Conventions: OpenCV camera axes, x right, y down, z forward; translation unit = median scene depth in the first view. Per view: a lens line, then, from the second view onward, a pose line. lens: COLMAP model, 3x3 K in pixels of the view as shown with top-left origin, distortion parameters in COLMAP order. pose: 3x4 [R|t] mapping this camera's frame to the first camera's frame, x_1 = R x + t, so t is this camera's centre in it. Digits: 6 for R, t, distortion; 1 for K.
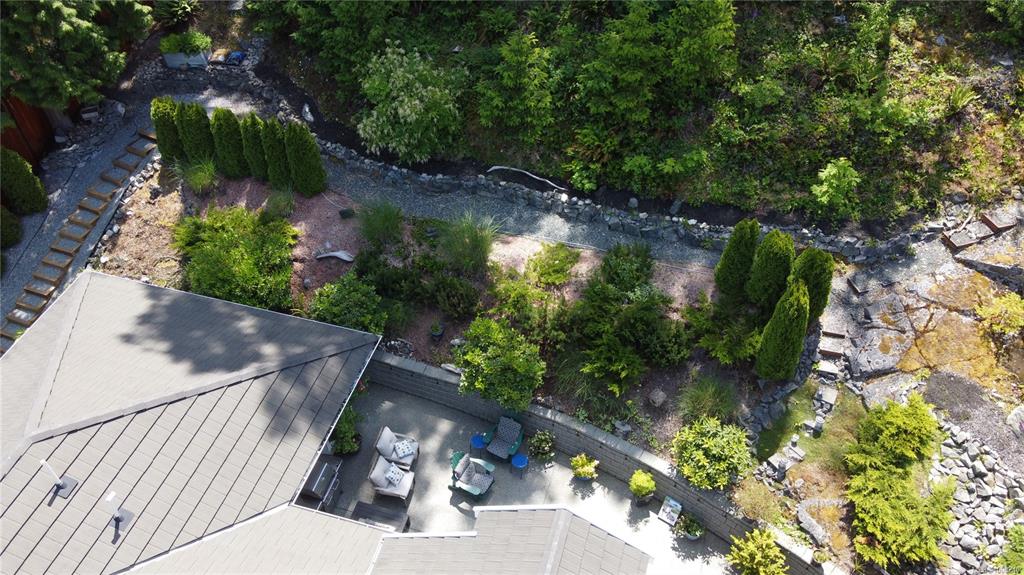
lens RADIAL K [[760.3, 0, 513.8], [0, 760.3, 285.8], [0, 0, 1]] dist [0.018974, 0.007001]
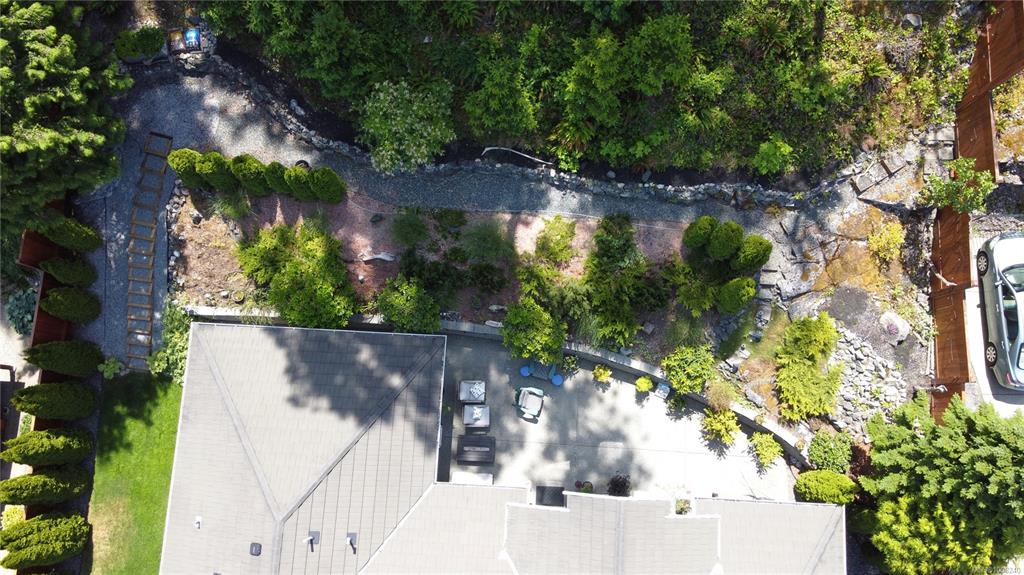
lens RADIAL K [[756.1, 0, 513.9], [0, 756.1, 270.3], [0, 0, 1]] dist [0.019476, 0.010966]
pose [[0.974917, -0.219520, 0.036719, -0.081843], [0.163817, 0.819413, 0.549296, -0.755159], [-0.150669, -0.529503, 0.834821, -0.075758]]
